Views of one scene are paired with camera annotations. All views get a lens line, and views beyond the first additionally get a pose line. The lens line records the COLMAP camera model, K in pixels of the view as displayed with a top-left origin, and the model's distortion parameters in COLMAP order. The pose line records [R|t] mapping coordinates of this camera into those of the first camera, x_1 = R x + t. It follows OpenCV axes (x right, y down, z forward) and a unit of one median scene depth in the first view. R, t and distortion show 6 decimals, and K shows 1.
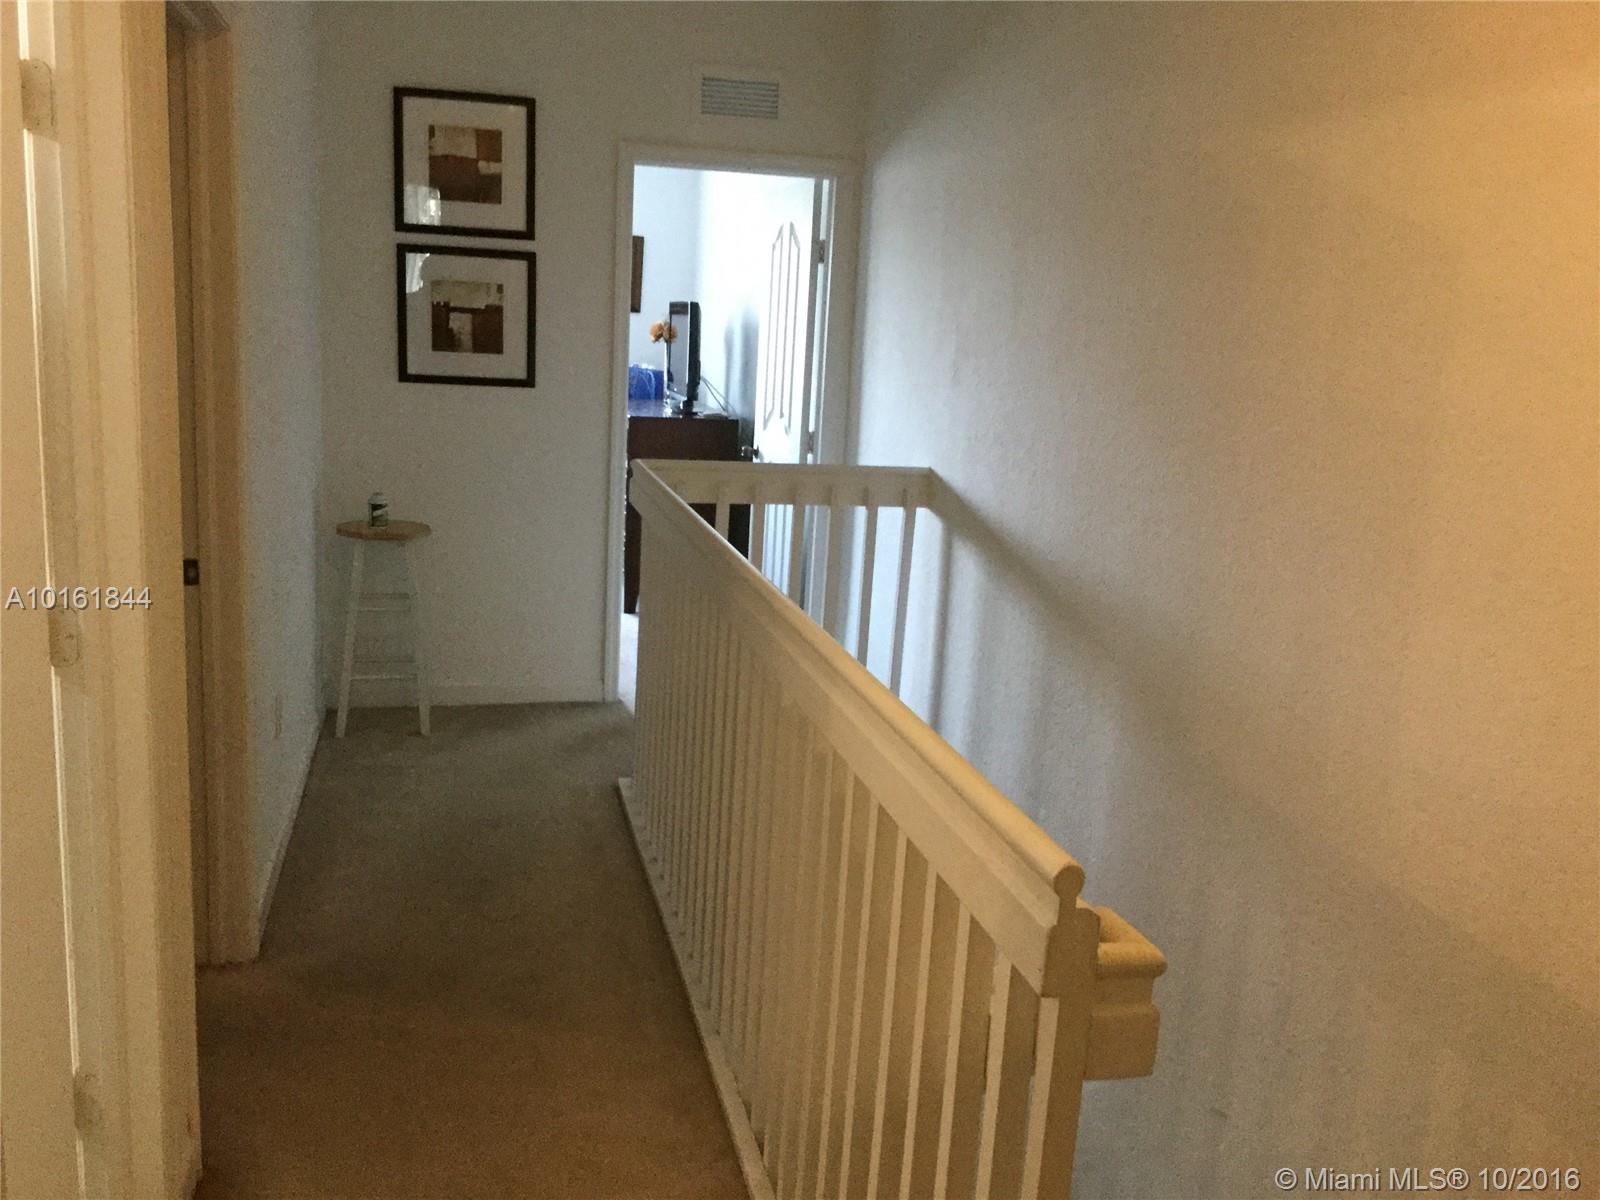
lens RADIAL K [[1443.5, 0, 800.0], [0, 1443.5, 600.0], [0, 0, 1]] dist [0.109629, -0.193838]
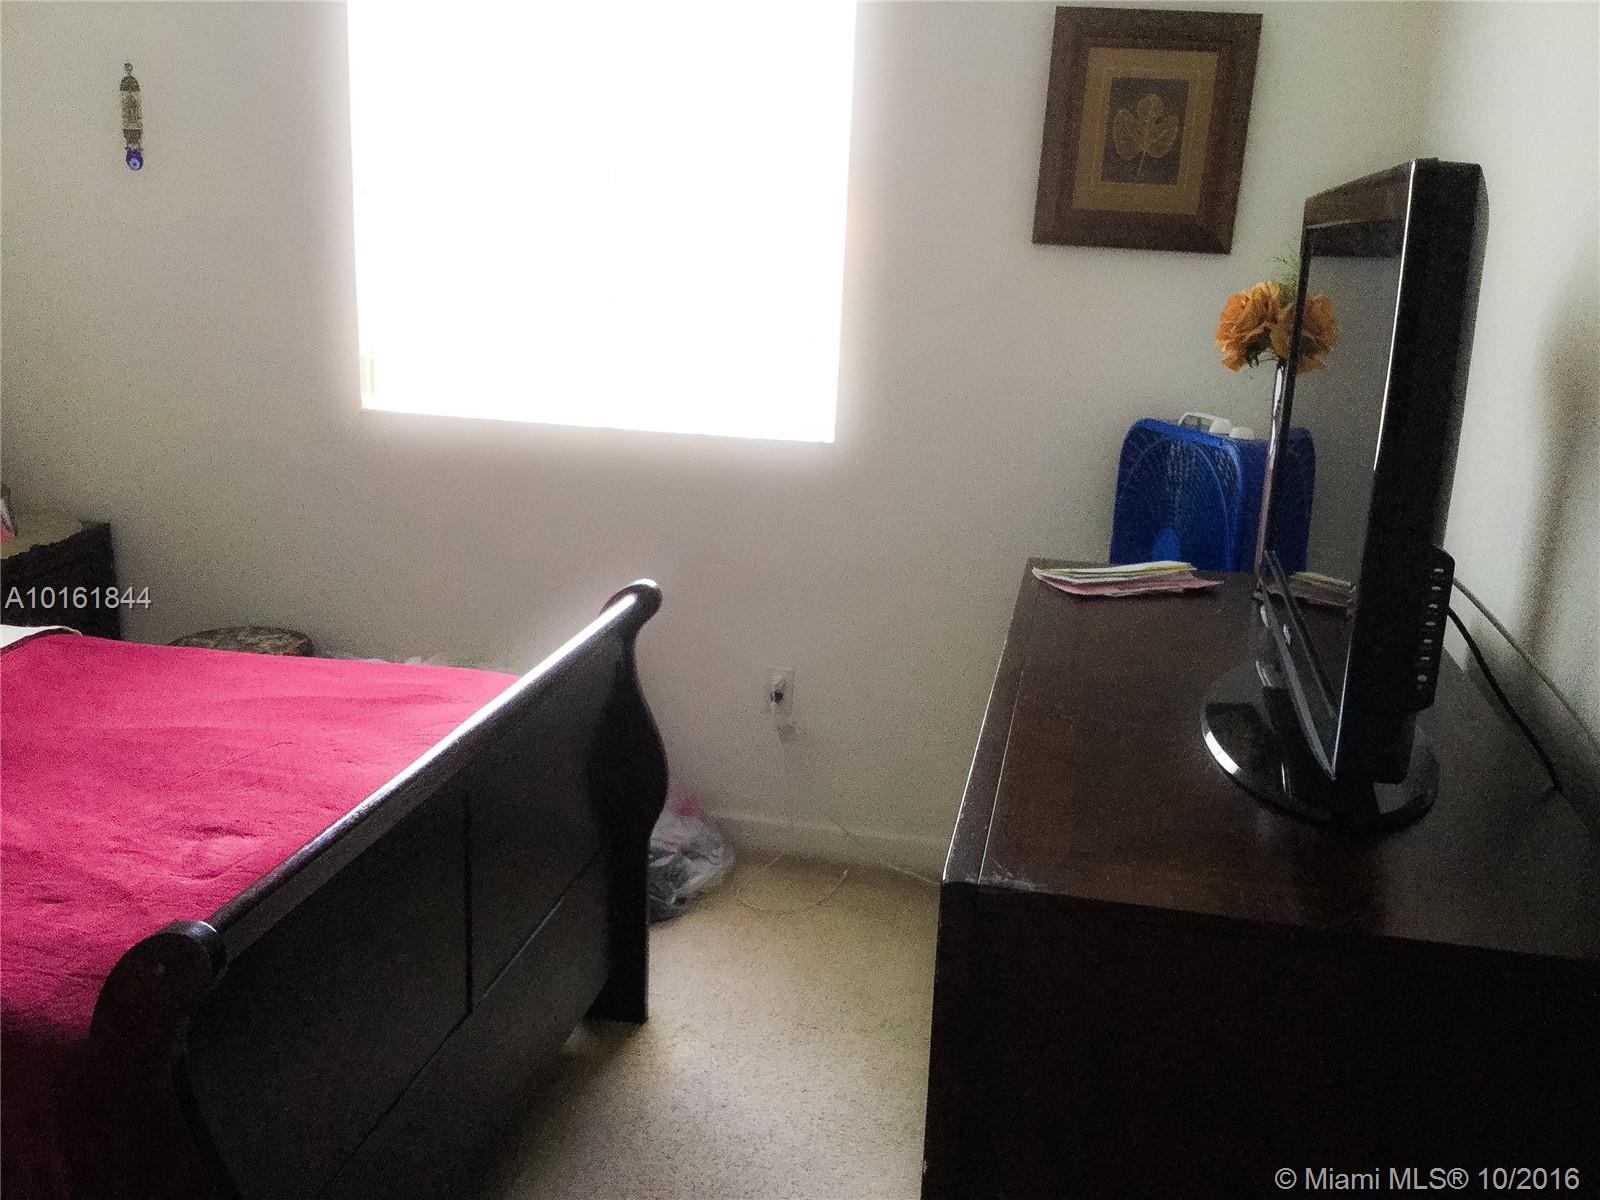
lens RADIAL K [[1443.5, 0, 800.0], [0, 1443.5, 600.0], [0, 0, 1]] dist [0.109629, -0.193838]
pose [[0.903119, 0.094263, -0.418915, -0.054498], [-0.083932, 0.995540, 0.043070, -0.134405], [0.421107, -0.003737, 0.907003, 0.696114]]
